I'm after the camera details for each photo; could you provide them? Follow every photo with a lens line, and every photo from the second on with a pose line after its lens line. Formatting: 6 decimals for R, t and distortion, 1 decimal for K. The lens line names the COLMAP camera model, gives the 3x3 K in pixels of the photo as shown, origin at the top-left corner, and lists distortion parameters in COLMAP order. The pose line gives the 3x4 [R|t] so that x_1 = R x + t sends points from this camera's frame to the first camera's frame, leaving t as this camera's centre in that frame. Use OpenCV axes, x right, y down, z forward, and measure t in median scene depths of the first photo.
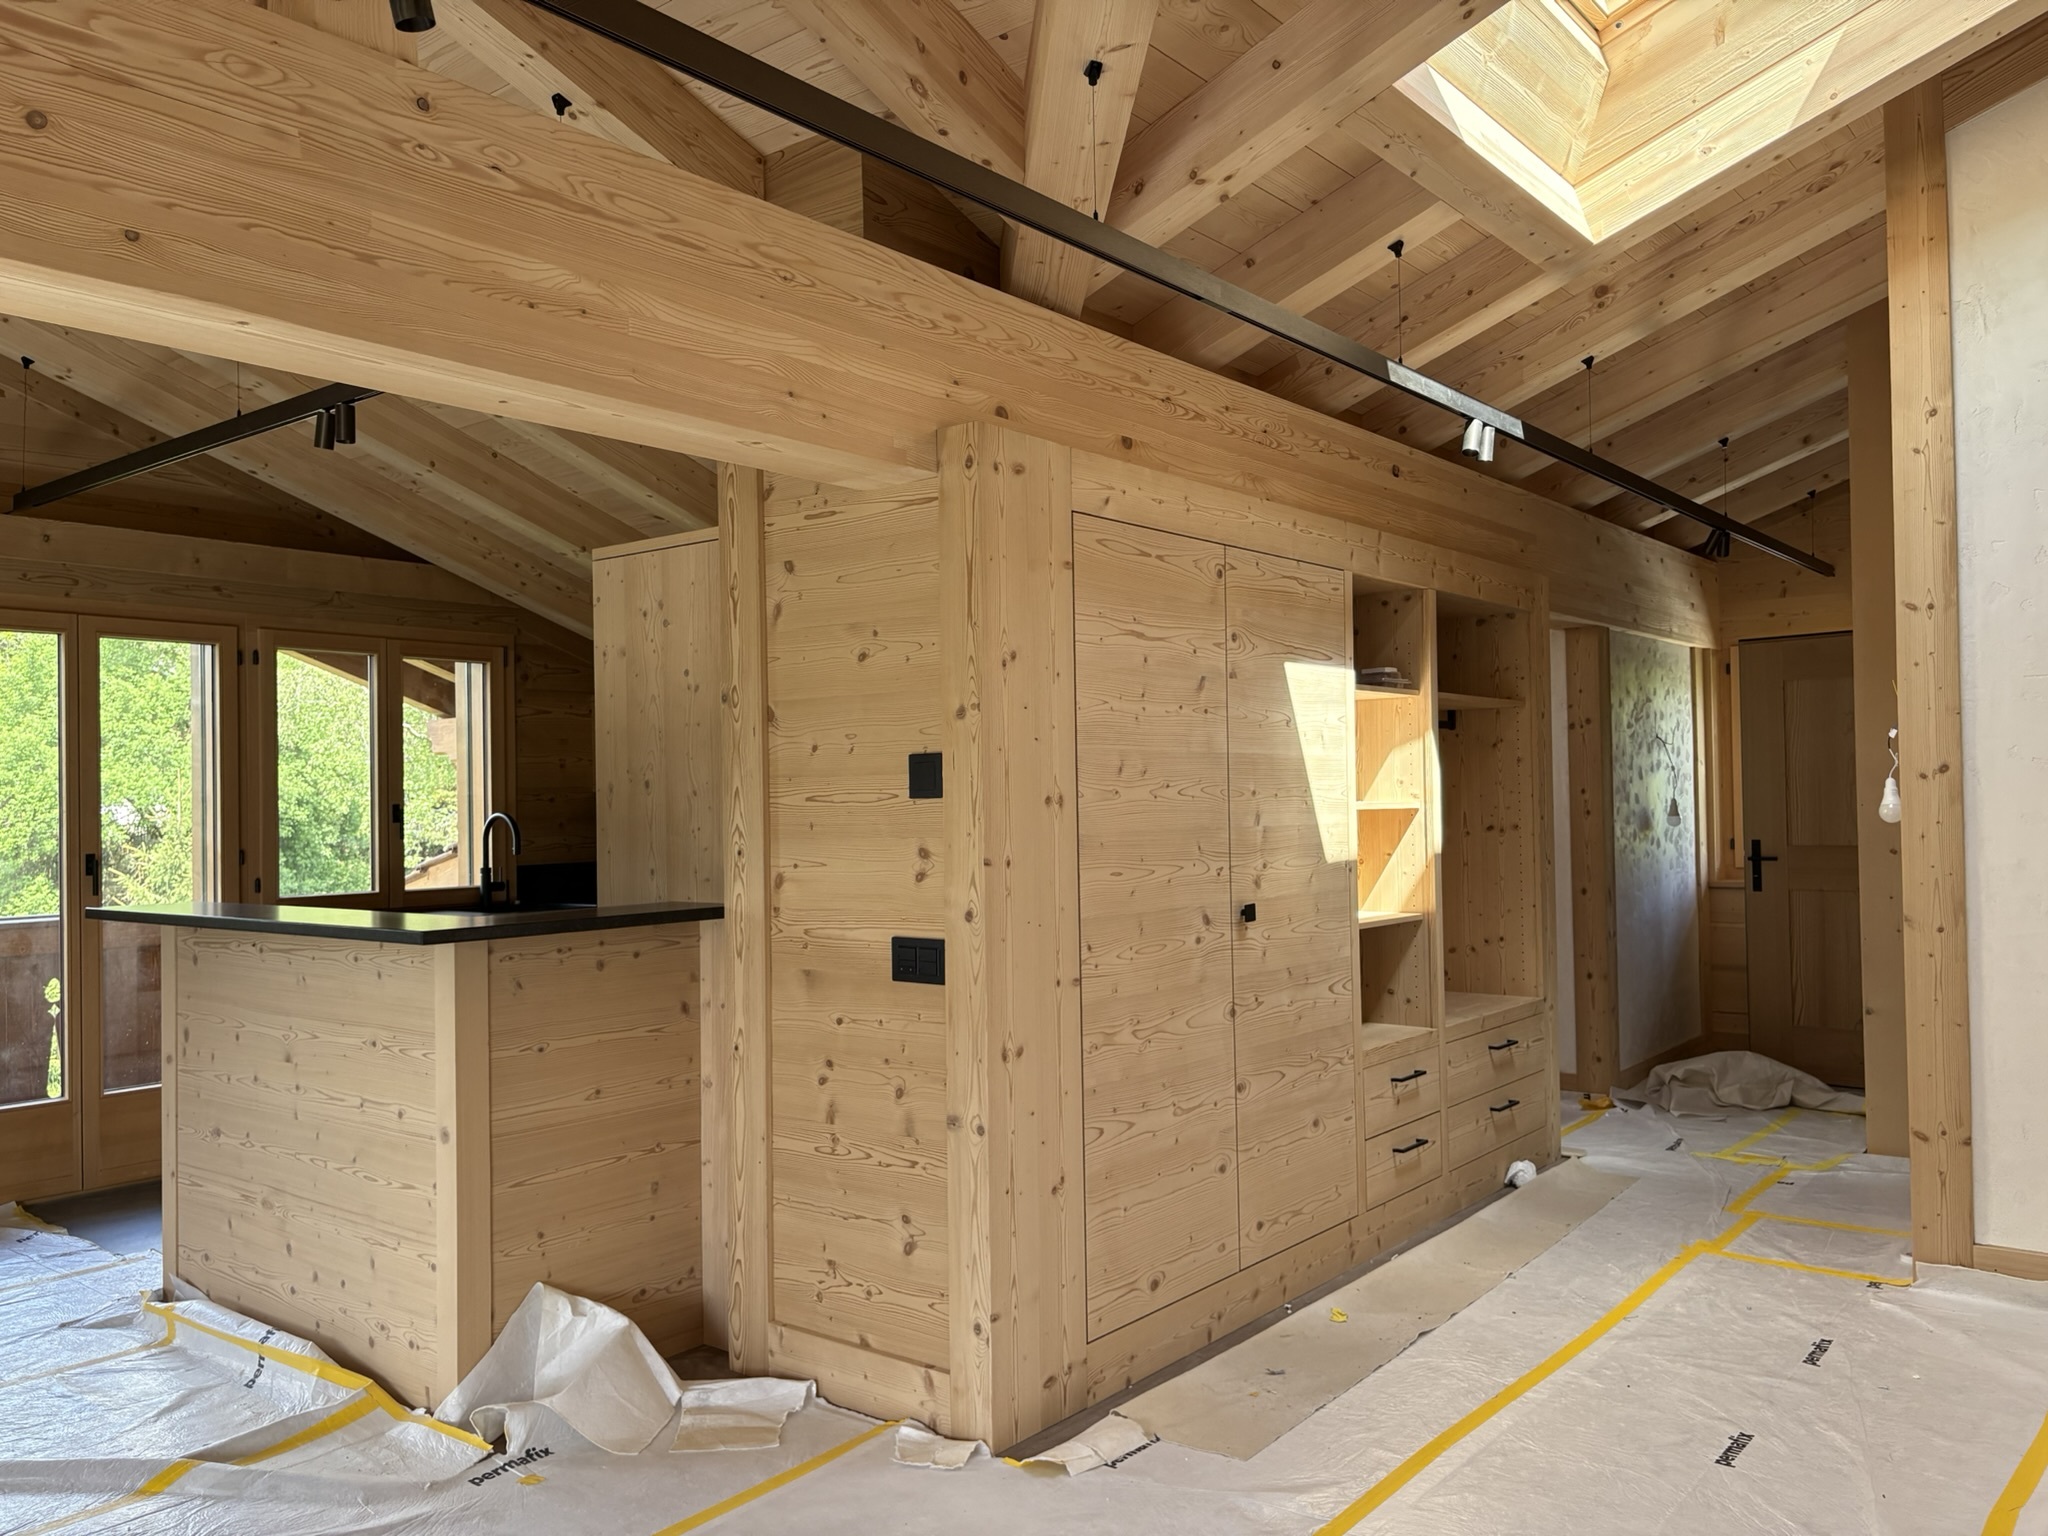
lens RADIAL K [[1561.2, 0, 1026.0], [0, 1561.2, 774.3], [0, 0, 1]] dist [0.003189, -0.000576]
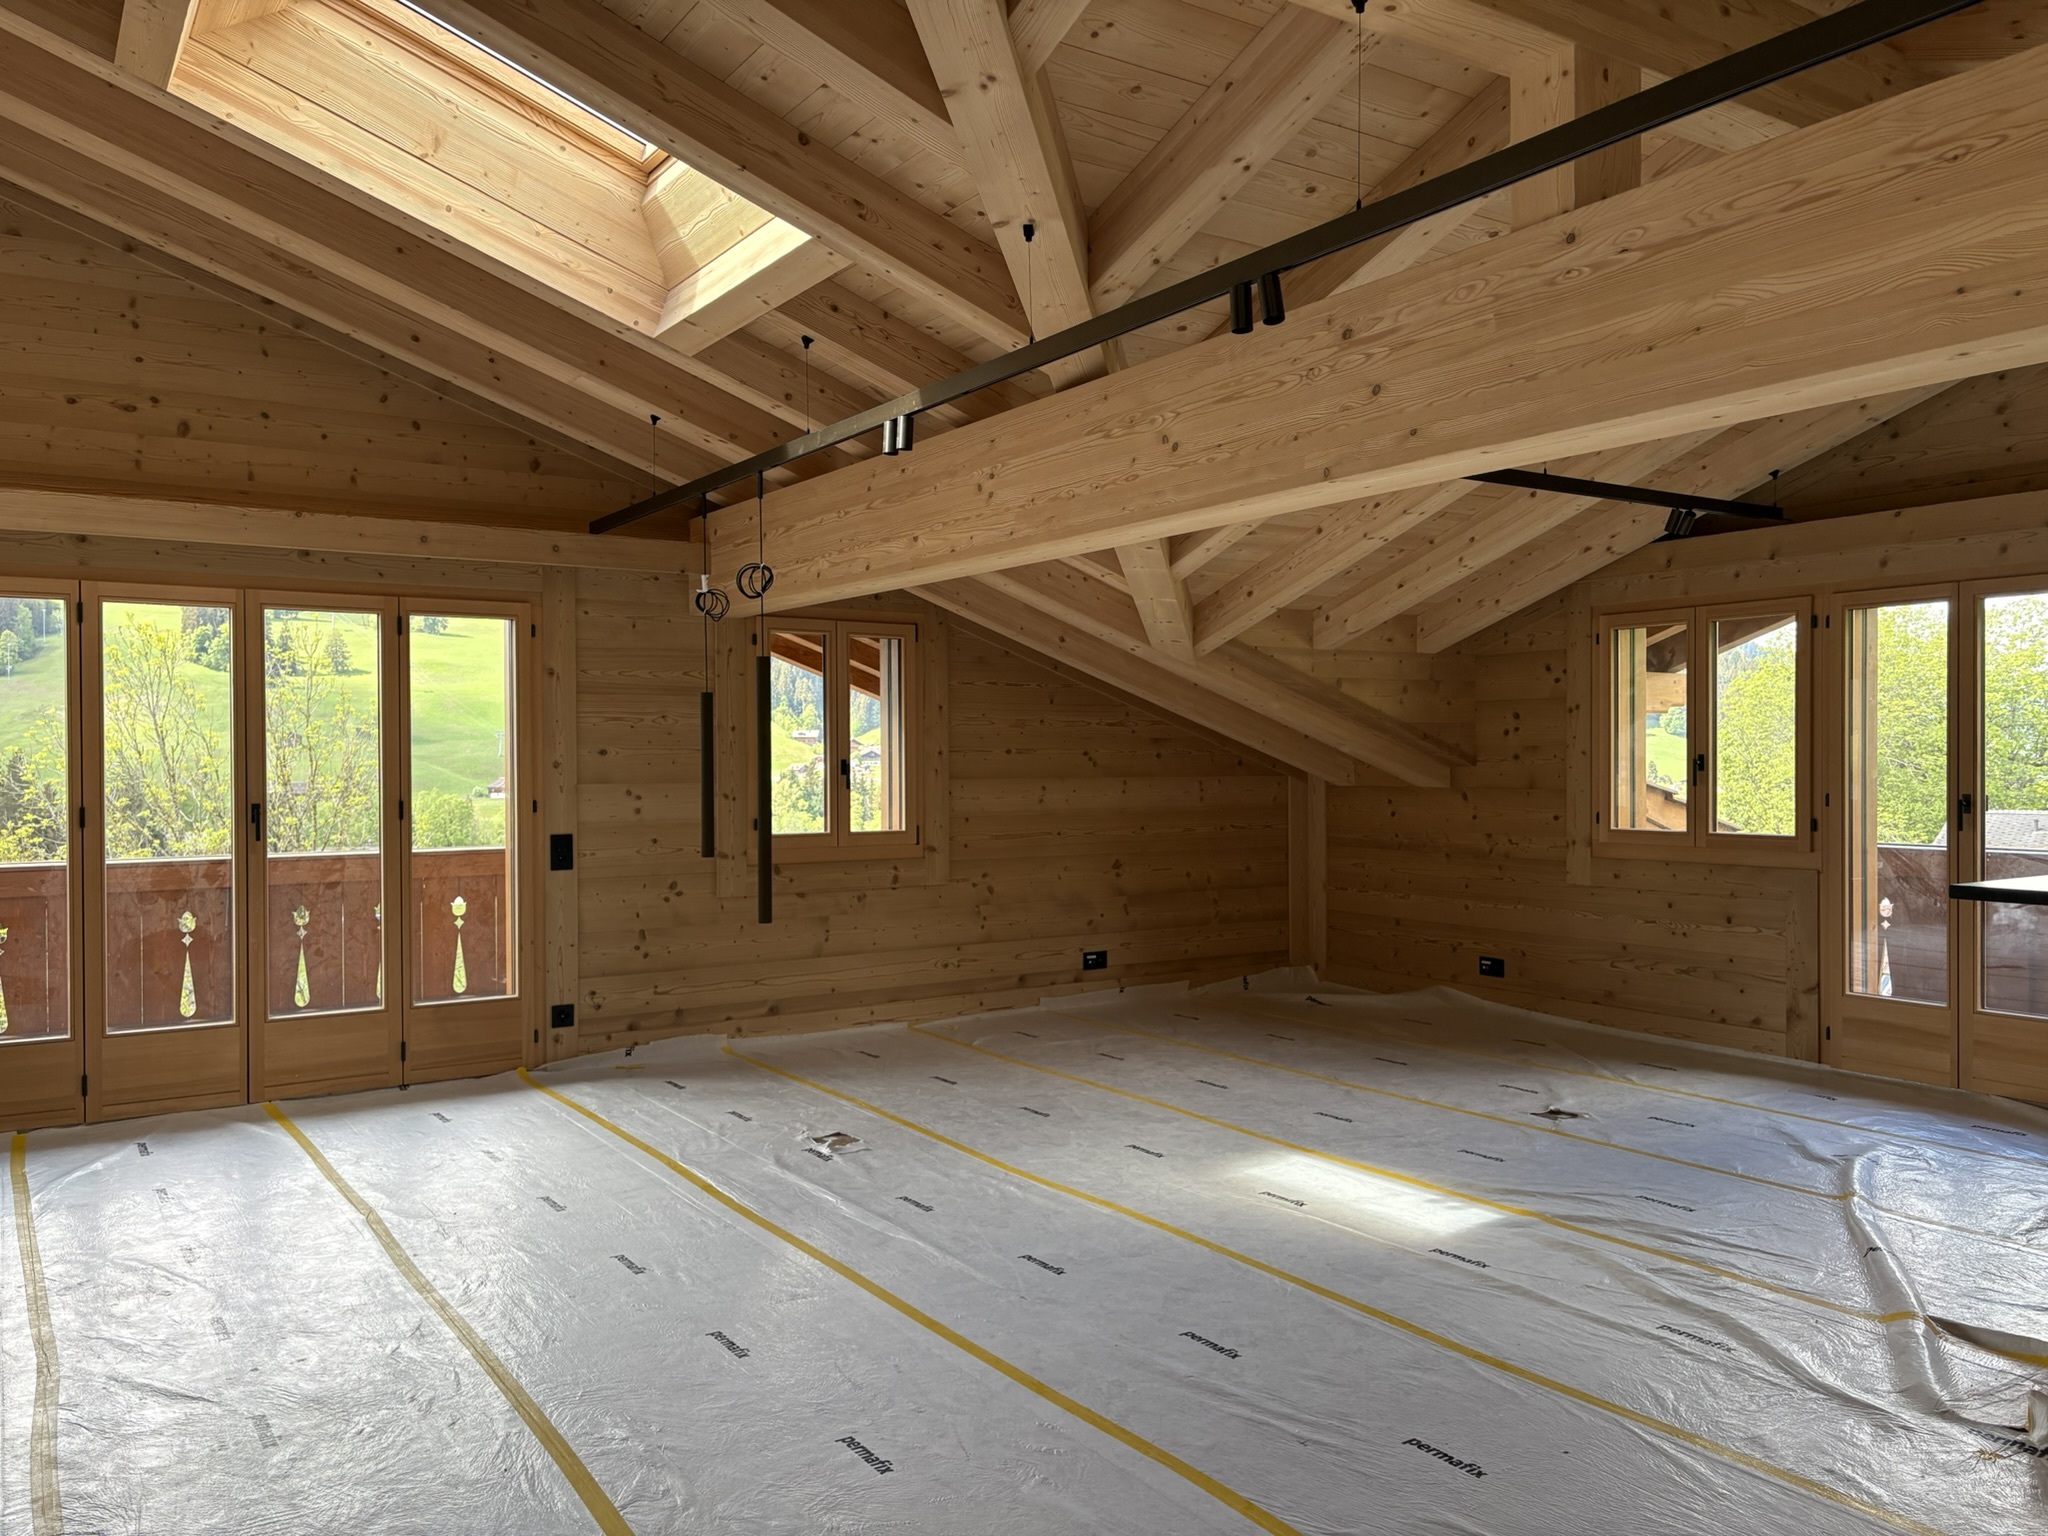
lens RADIAL K [[1561.2, 0, 1025.0], [0, 1561.2, 765.2], [0, 0, 1]] dist [0.003189, -0.000576]
pose [[-0.315839, 0.021037, -0.948579, 1.021832], [0.023325, 0.999624, 0.014403, -0.010161], [0.948526, -0.017576, -0.316211, 0.963037]]
